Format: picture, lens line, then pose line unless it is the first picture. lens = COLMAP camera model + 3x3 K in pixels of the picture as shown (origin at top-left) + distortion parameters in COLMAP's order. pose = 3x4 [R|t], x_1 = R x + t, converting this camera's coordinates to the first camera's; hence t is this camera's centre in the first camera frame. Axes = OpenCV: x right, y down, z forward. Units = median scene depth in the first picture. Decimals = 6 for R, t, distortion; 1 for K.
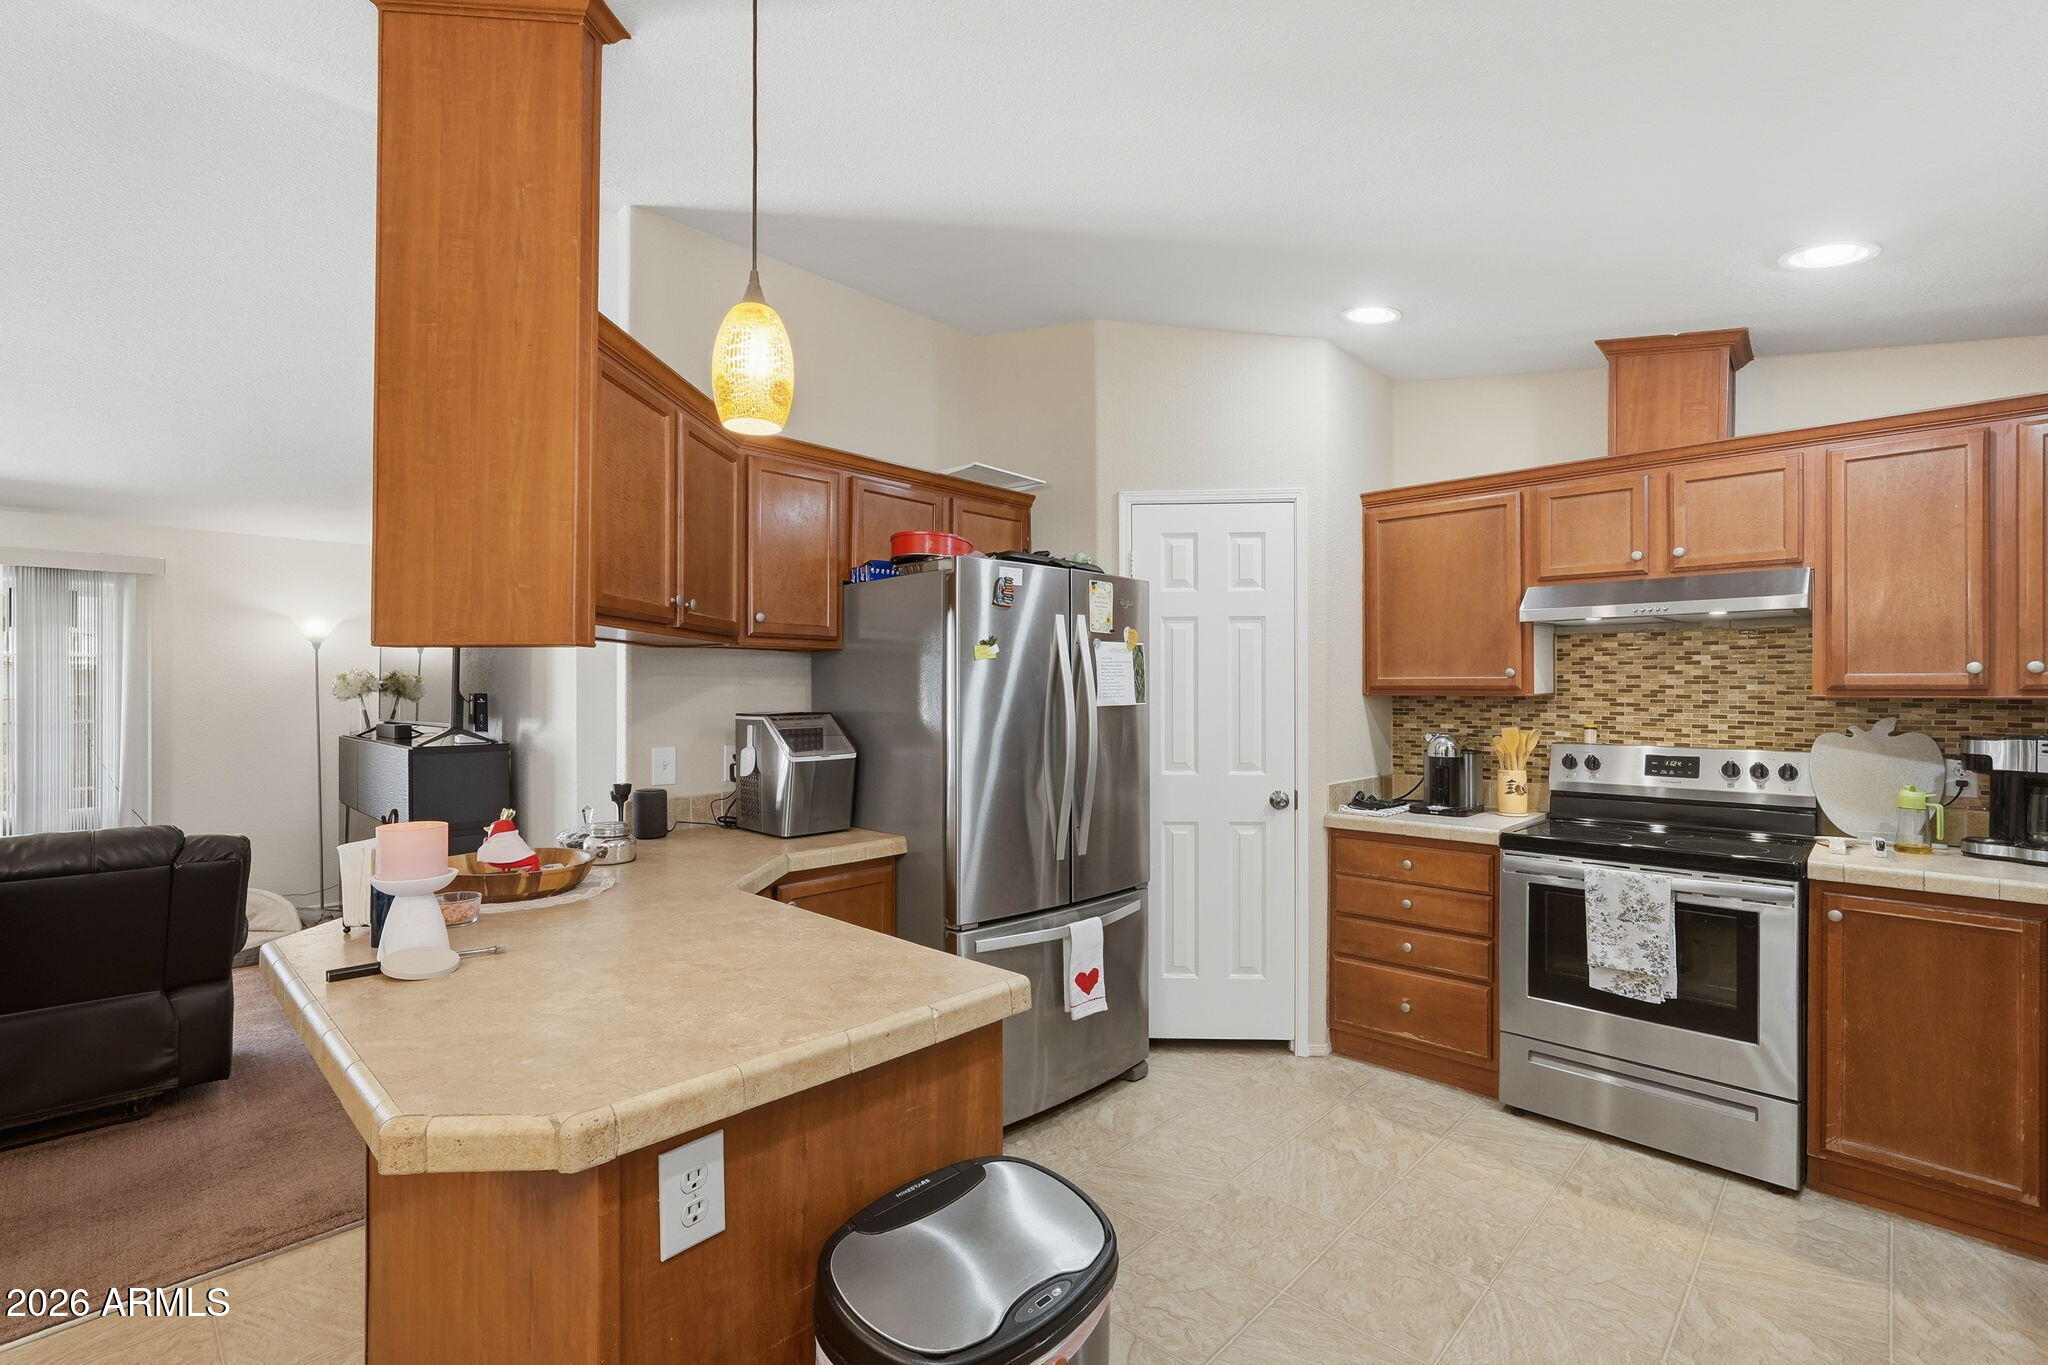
lens RADIAL K [[913.6, 0, 1024.0], [0, 913.6, 682.5], [0, 0, 1]] dist [-0.016156, 0.010622]
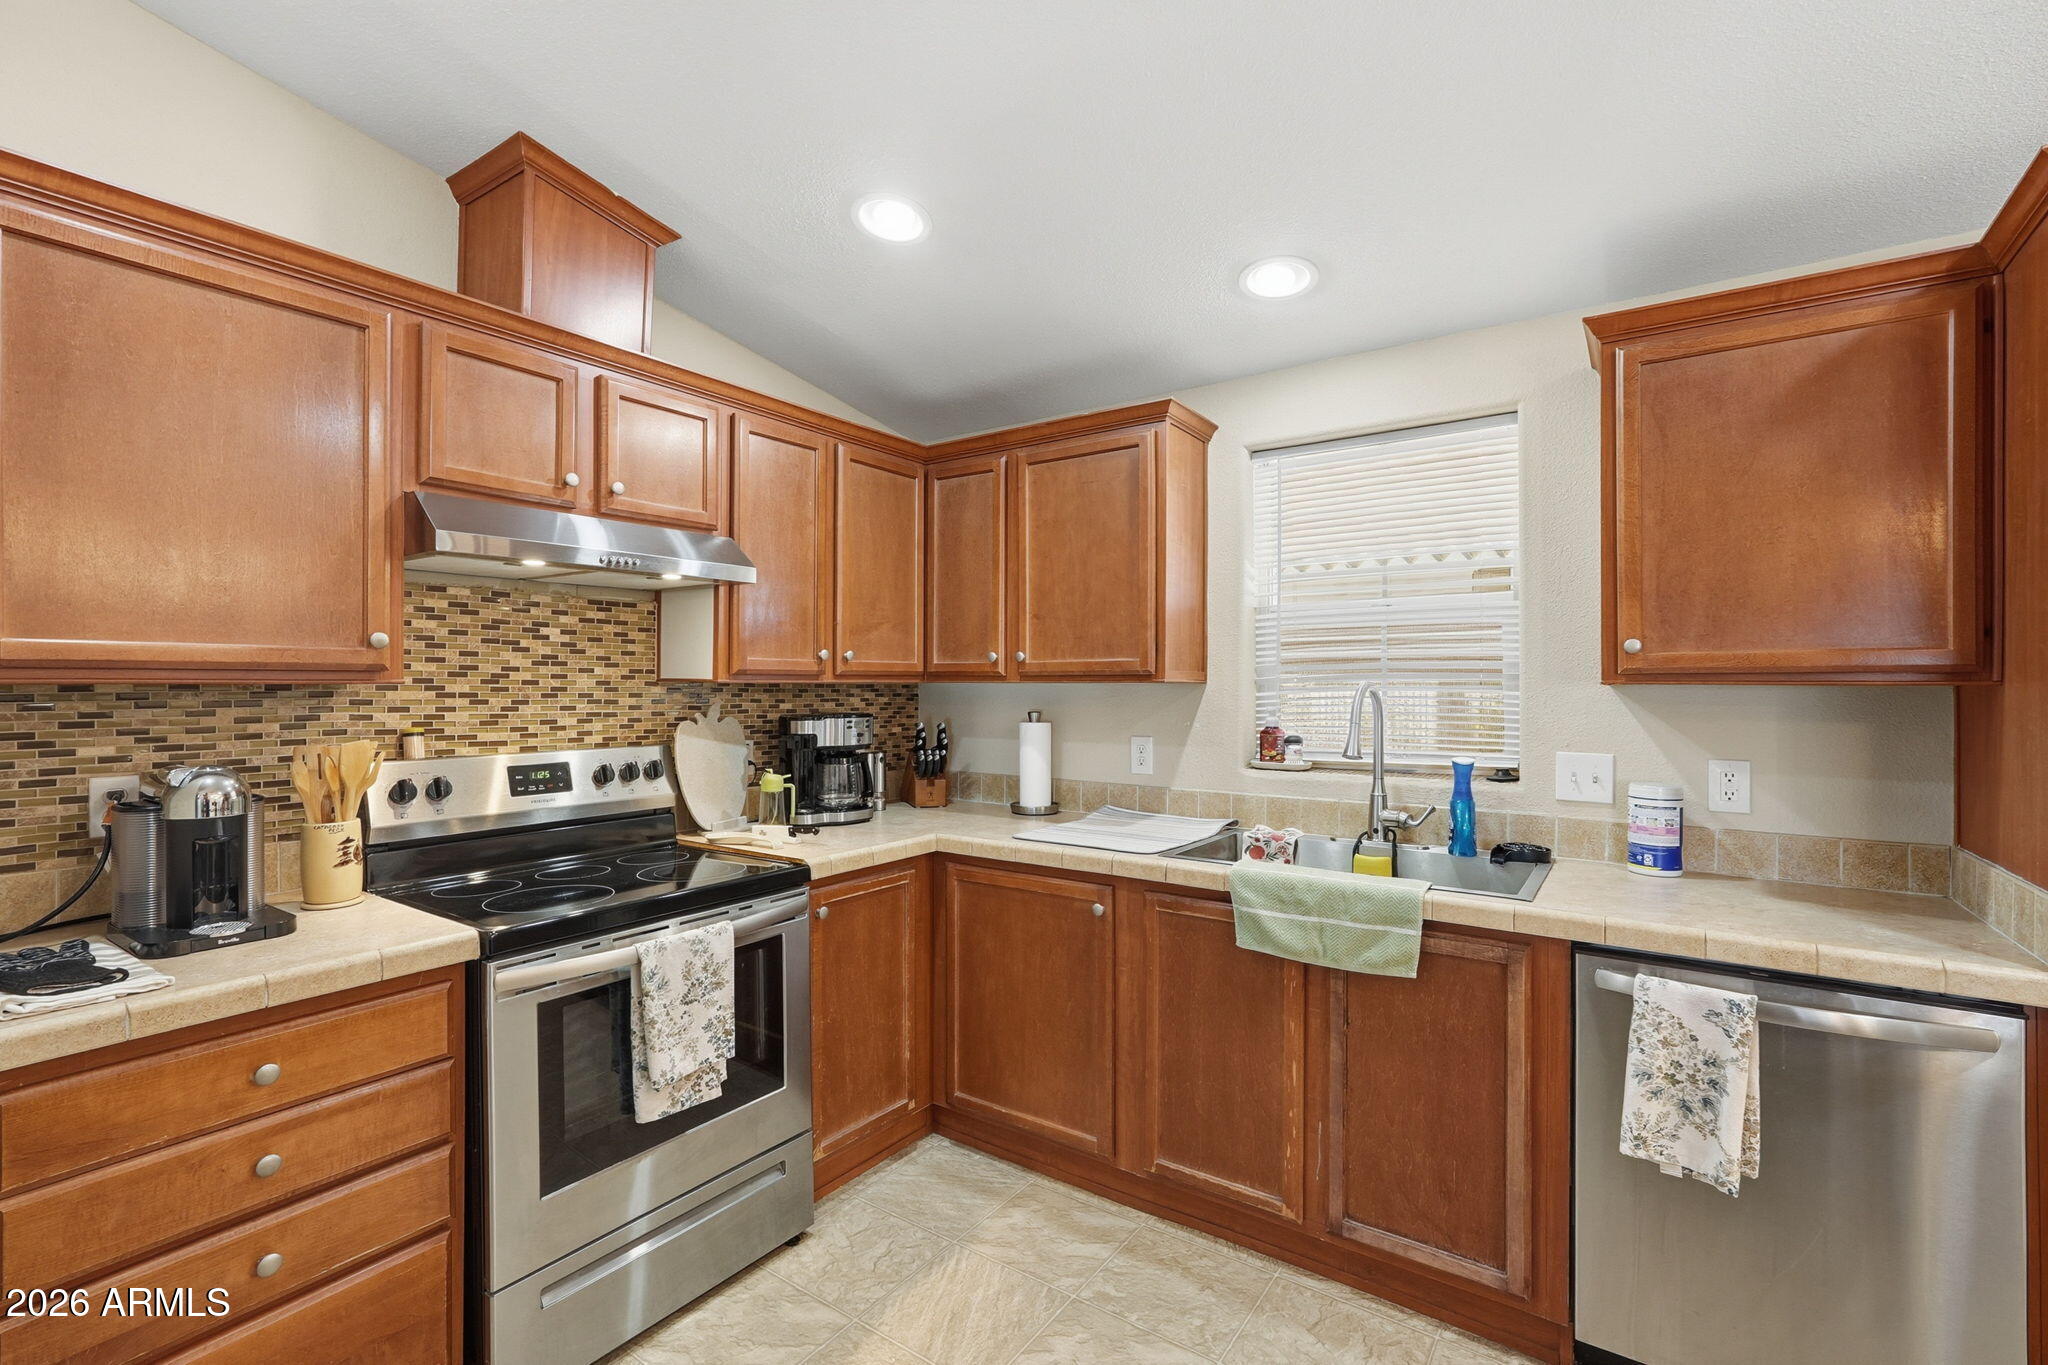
lens RADIAL K [[913.6, 0, 1024.0], [0, 913.6, 682.5], [0, 0, 1]] dist [-0.016156, 0.010622]
pose [[-0.151503, -0.006842, 0.988433, -0.061970], [-0.012926, 0.999904, 0.004940, 0.006767], [-0.988372, -0.012028, -0.151577, 0.735502]]
